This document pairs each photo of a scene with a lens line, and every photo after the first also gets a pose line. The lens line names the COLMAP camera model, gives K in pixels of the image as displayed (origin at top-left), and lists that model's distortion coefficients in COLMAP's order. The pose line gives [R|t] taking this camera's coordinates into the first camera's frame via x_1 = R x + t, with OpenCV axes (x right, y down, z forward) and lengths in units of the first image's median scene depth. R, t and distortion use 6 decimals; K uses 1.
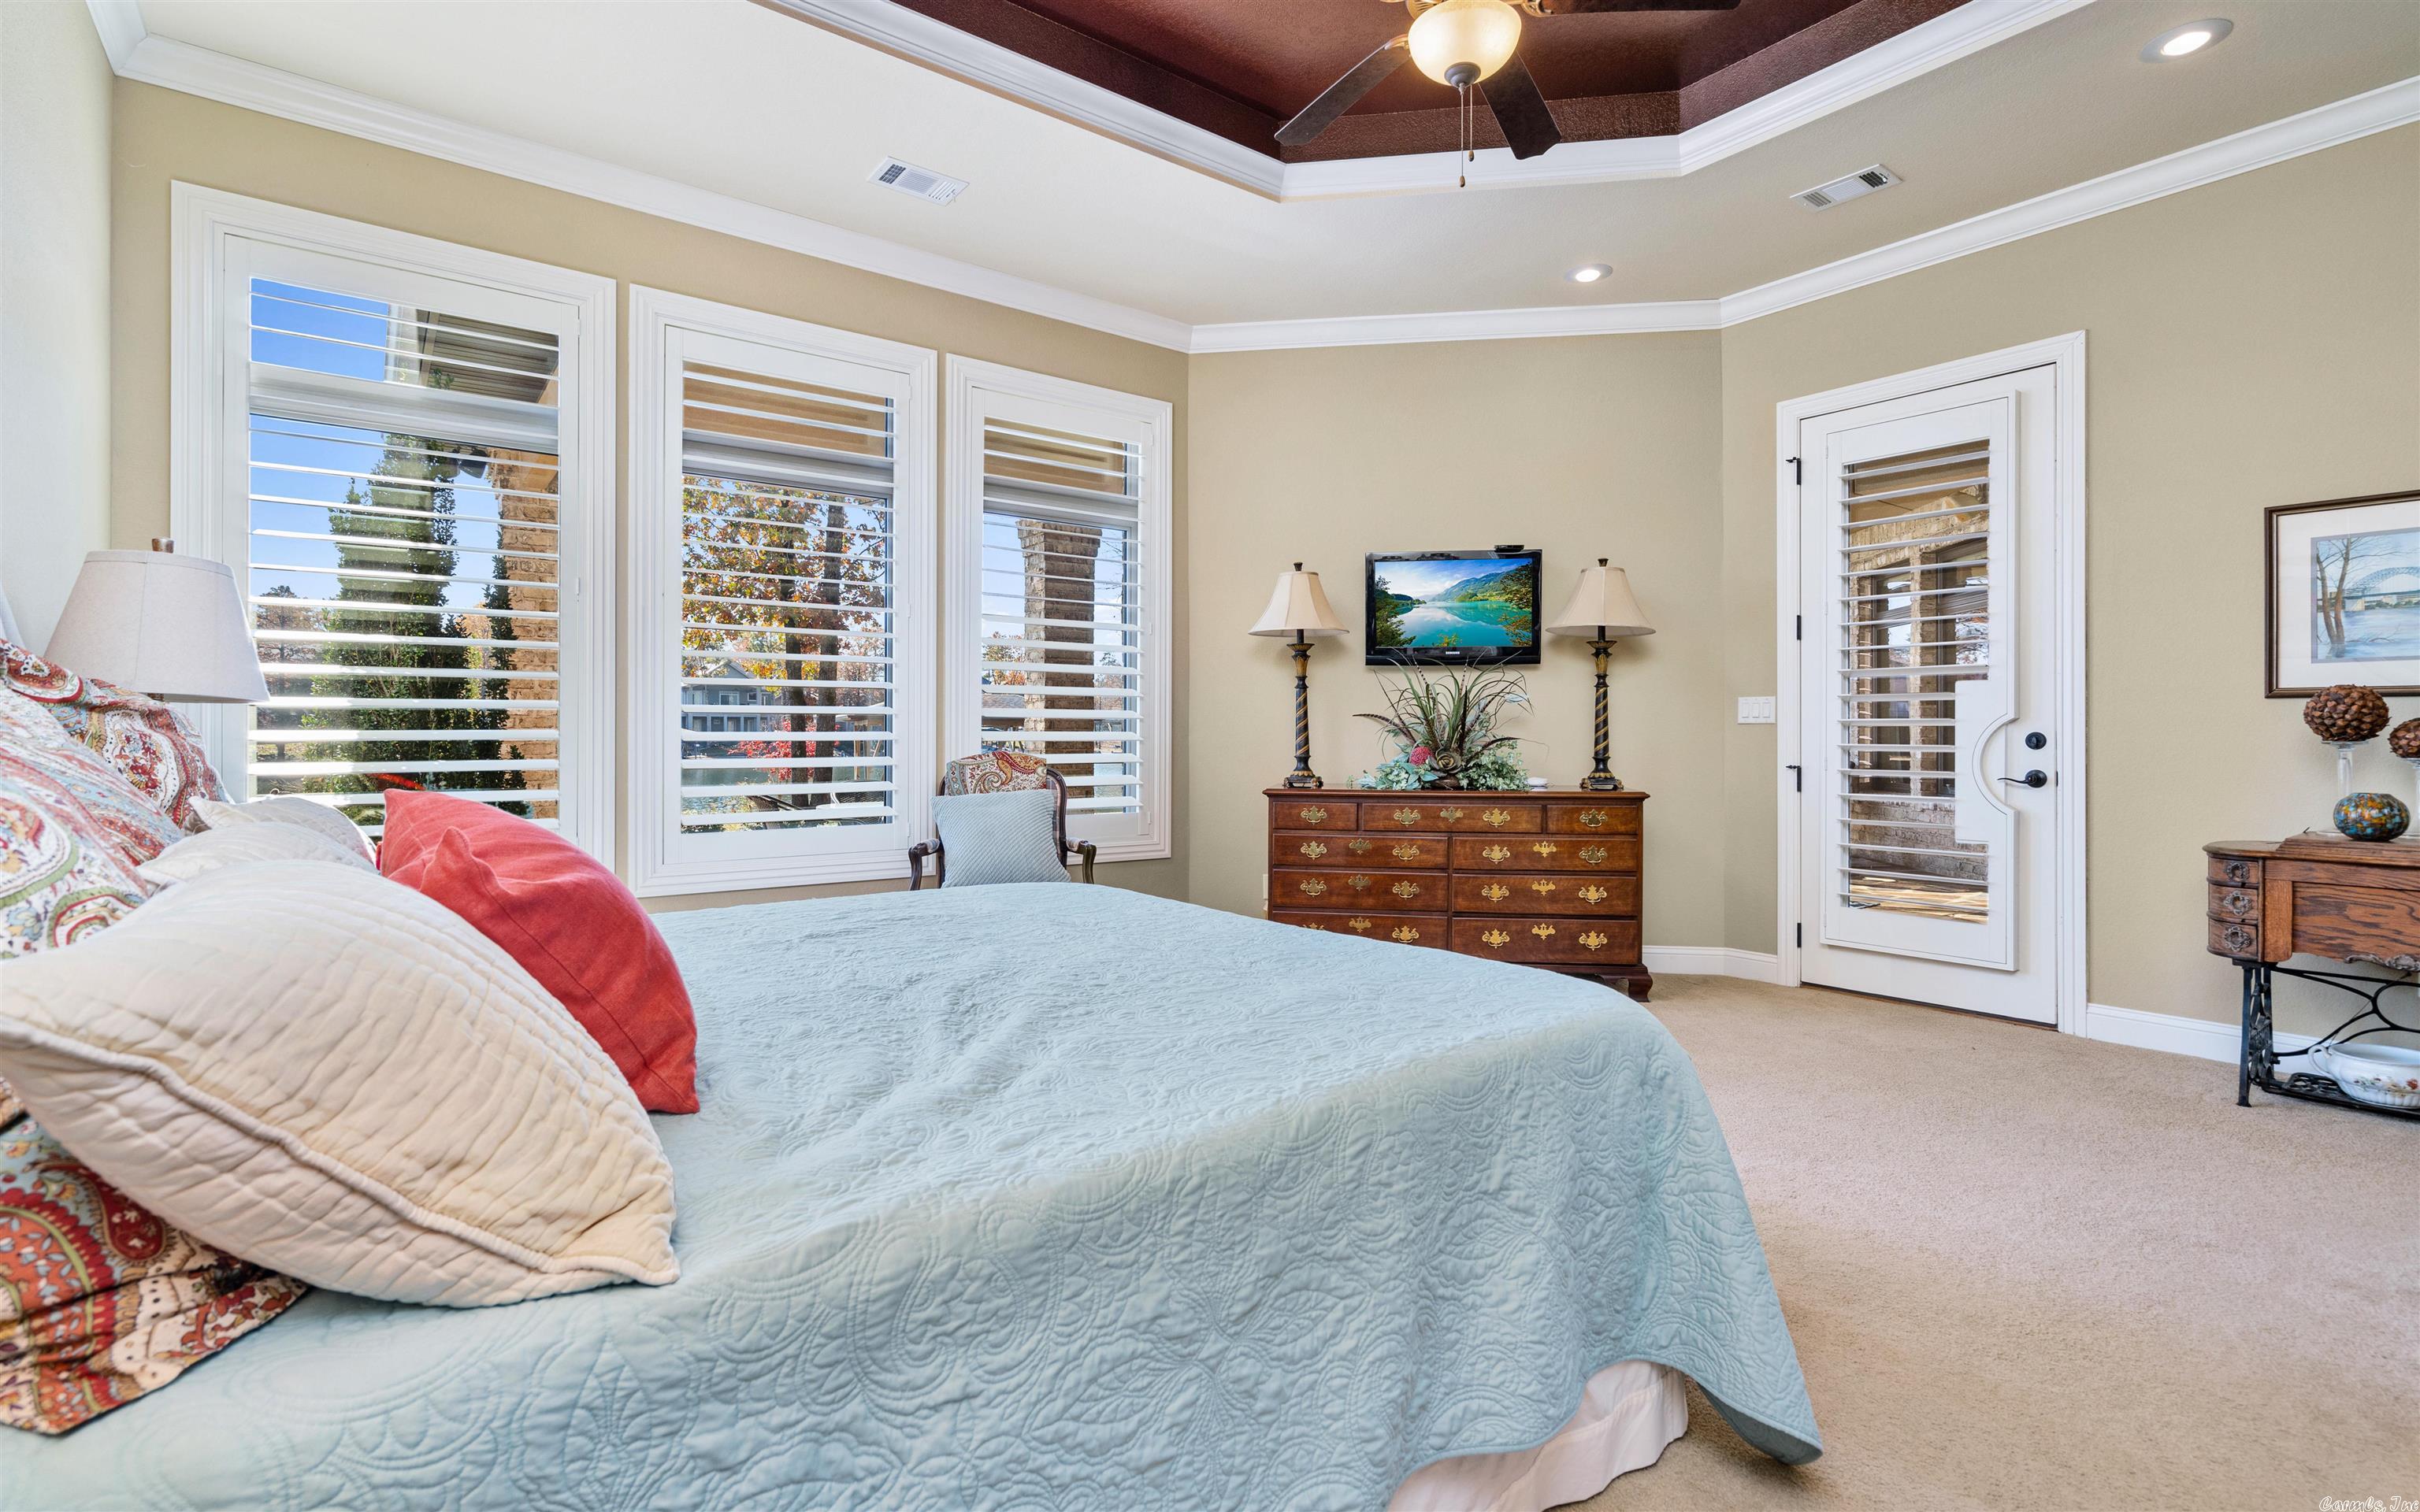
lens RADIAL K [[1080.0, 0, 1210.0], [0, 1080.0, 756.0], [0, 0, 1]] dist [-0.031892, -0.000063]
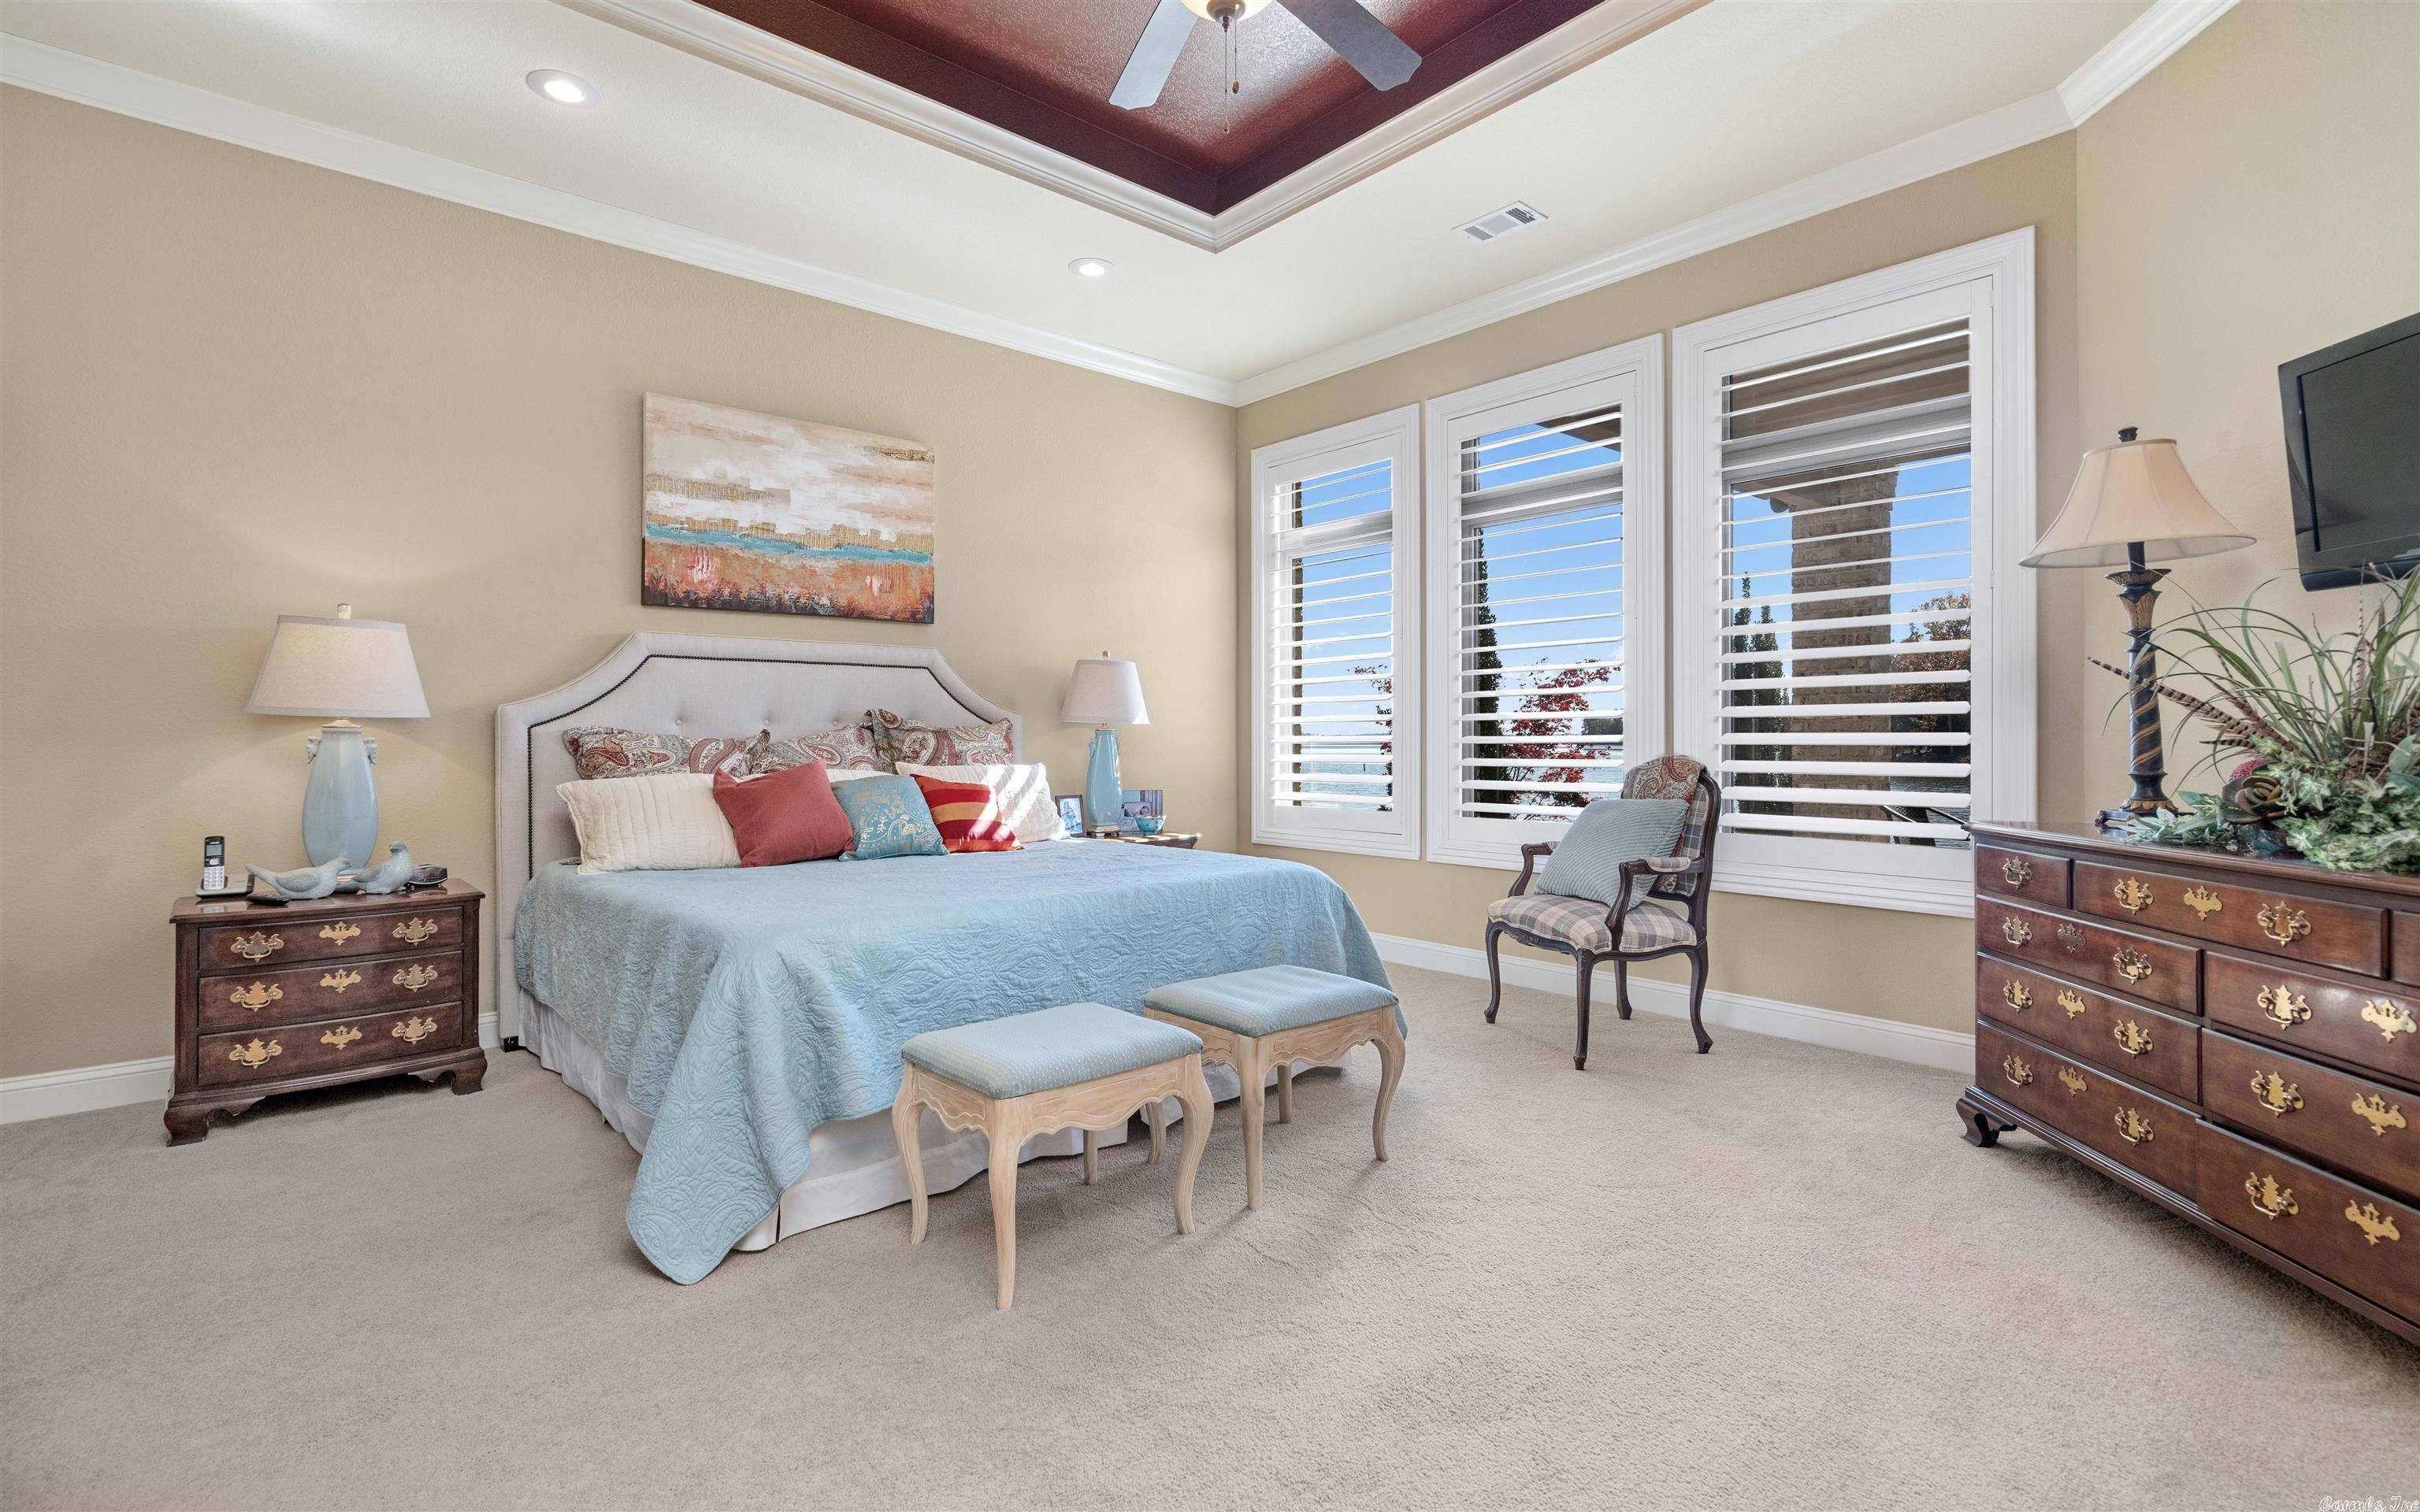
lens RADIAL K [[1103.8, 0, 1210.0], [0, 1103.8, 756.0], [0, 0, 1]] dist [0.000254, 0.000072]
pose [[0.054074, 0.012818, -0.998455, 0.629172], [-0.018862, 0.999752, 0.011813, -0.006503], [0.998359, 0.018194, 0.054302, 0.494399]]
